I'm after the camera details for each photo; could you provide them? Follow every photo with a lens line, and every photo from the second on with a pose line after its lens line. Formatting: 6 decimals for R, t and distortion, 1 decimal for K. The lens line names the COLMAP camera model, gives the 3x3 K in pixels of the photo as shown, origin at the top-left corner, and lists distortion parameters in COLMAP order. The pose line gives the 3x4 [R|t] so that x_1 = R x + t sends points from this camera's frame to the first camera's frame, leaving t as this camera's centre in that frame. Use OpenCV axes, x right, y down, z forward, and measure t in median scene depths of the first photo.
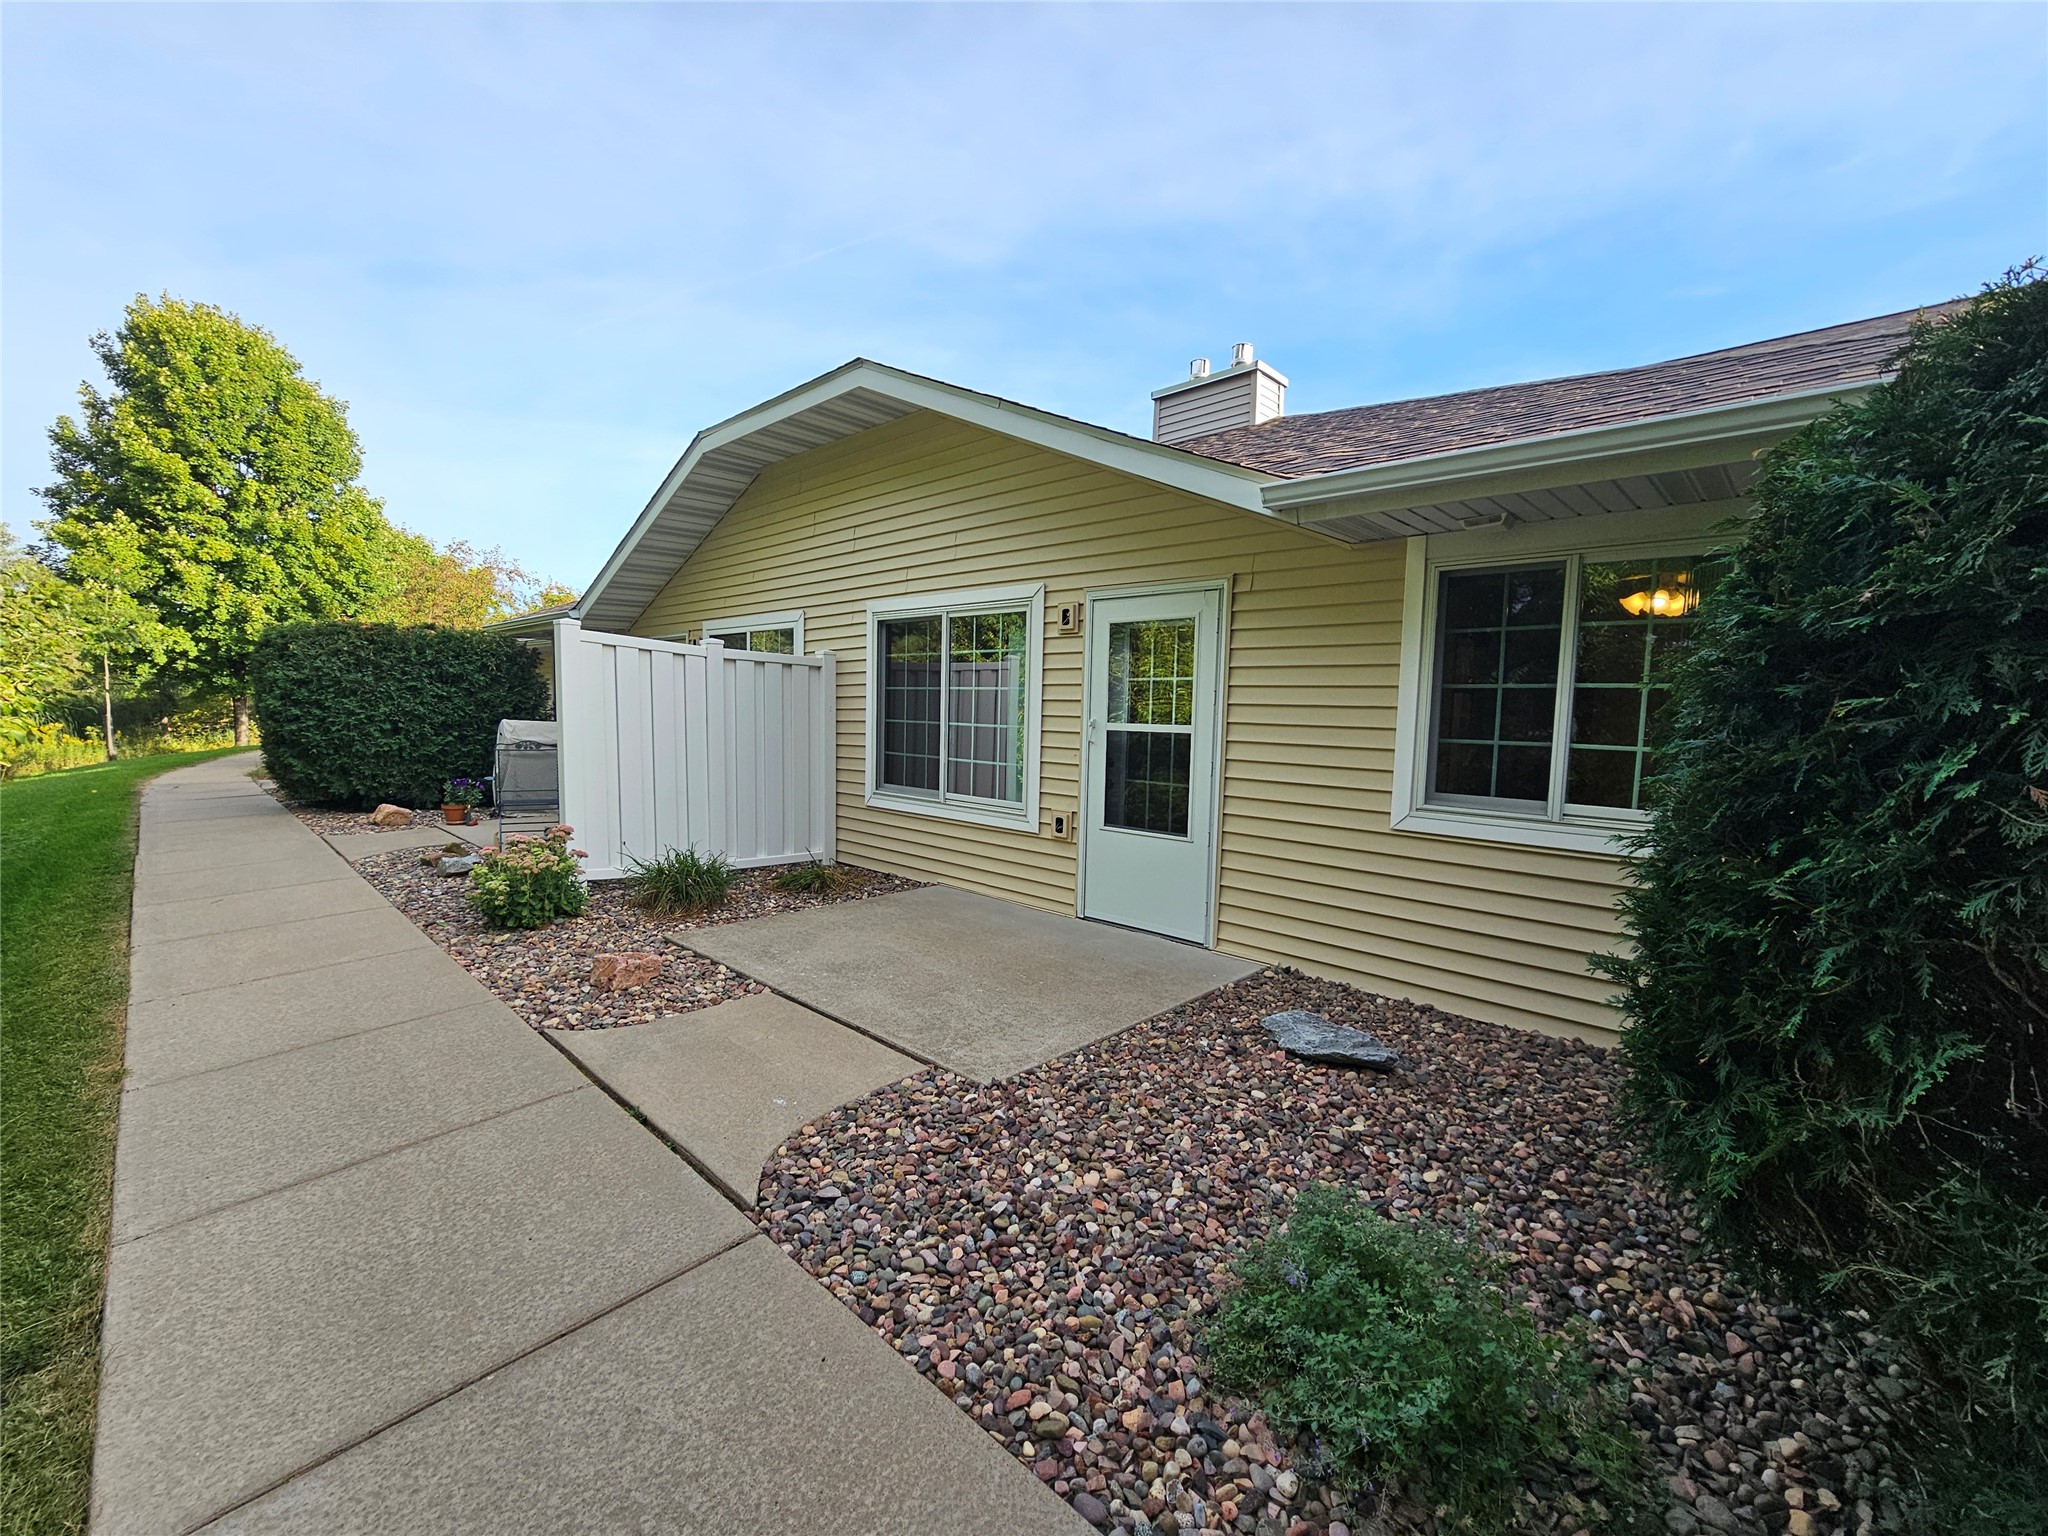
lens RADIAL K [[838.6, 0, 1029.9], [0, 838.6, 772.4], [0, 0, 1]] dist [-0.006443, 0.002932]
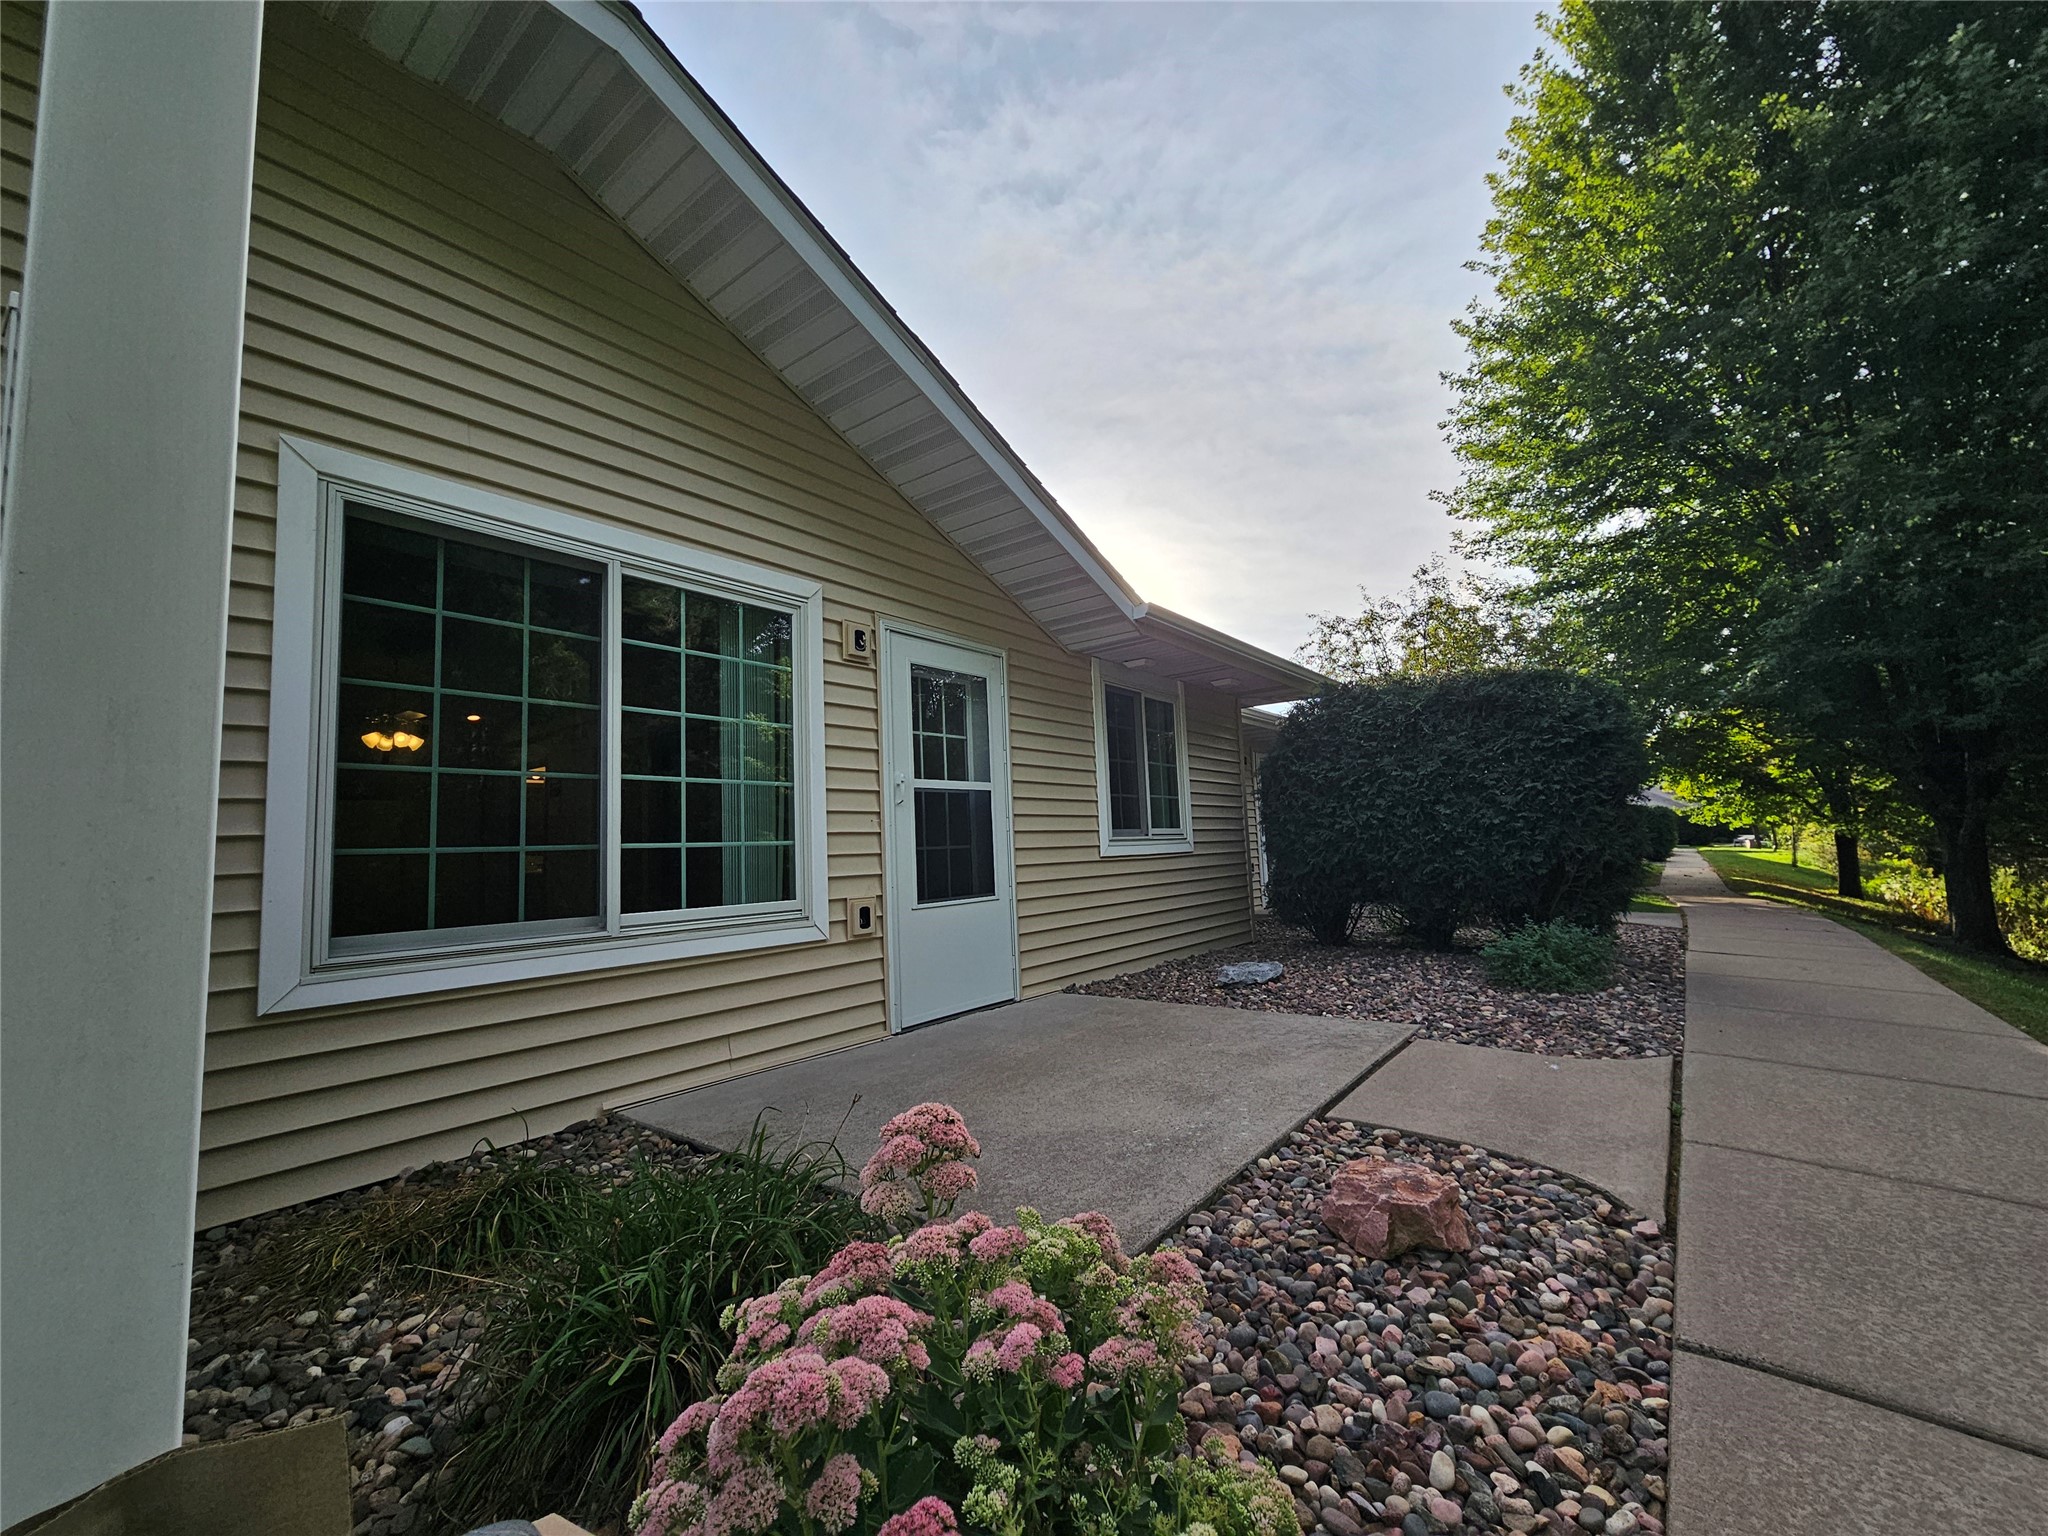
lens RADIAL K [[839.7, 0, 1027.9], [0, 839.7, 775.3], [0, 0, 1]] dist [-0.004746, 0.003002]
pose [[-0.089937, 0.066352, 0.993735, -0.814568], [0.117790, 0.991484, -0.055541, -0.003392], [-0.988957, 0.112057, -0.096987, 1.049846]]
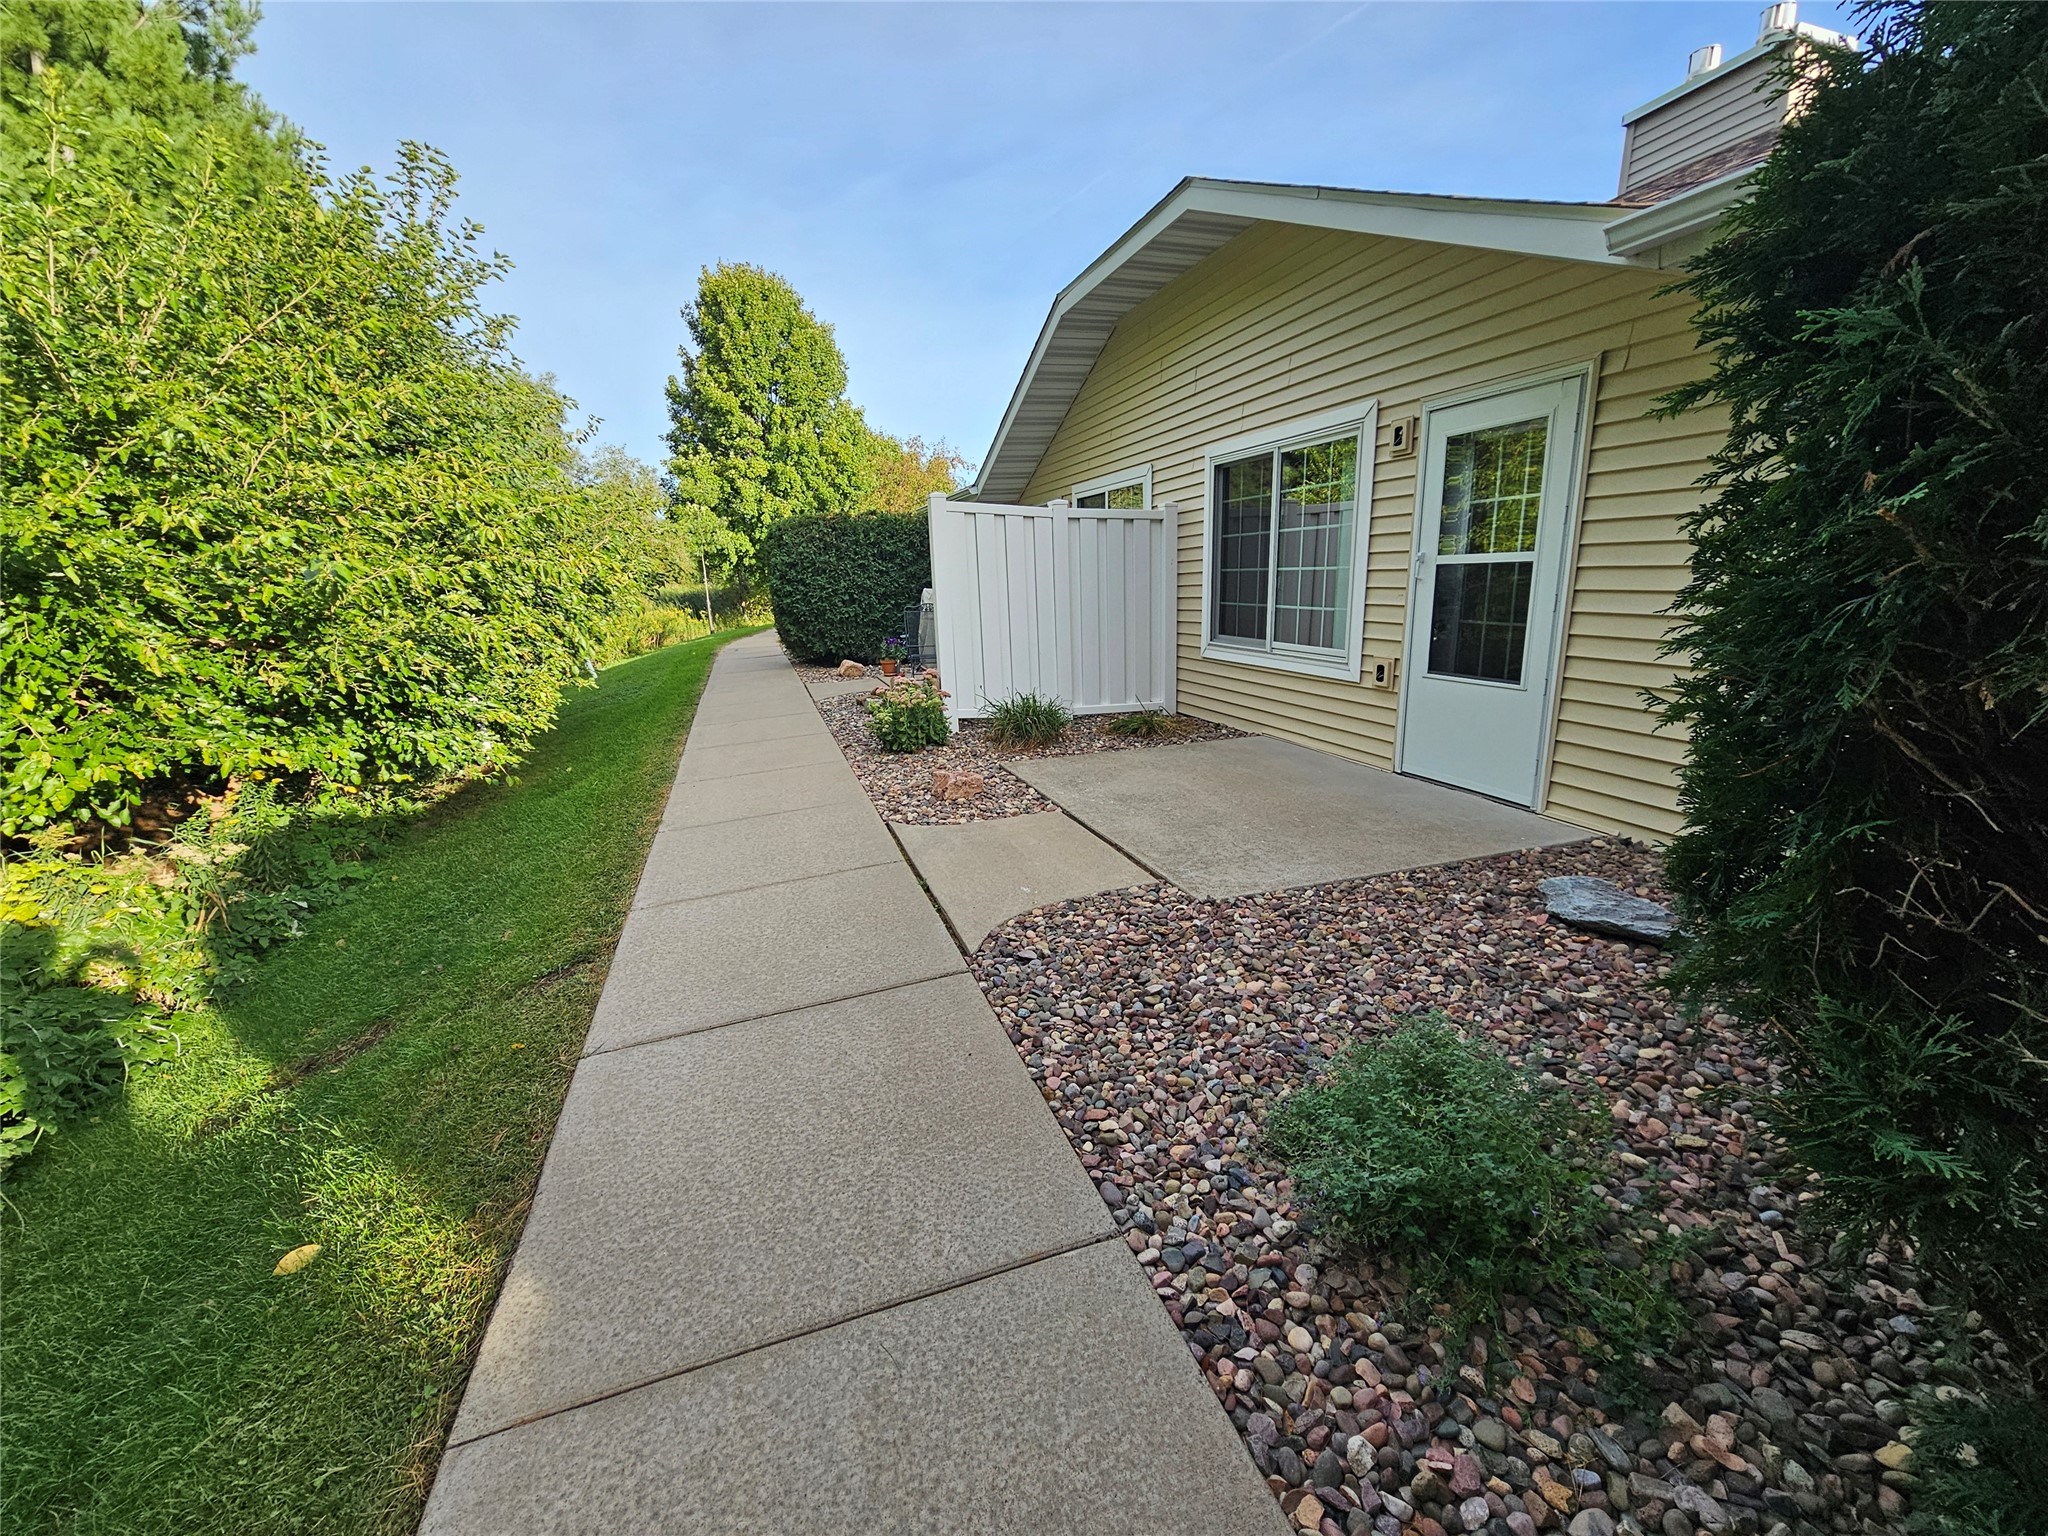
lens RADIAL K [[839.7, 0, 1027.9], [0, 839.7, 775.3], [0, 0, 1]] dist [-0.004746, 0.003002]
pose [[0.882521, 0.063260, -0.465999, 0.149821], [0.012200, 0.987498, 0.157159, 0.027281], [0.470115, -0.144382, 0.870716, -0.008390]]
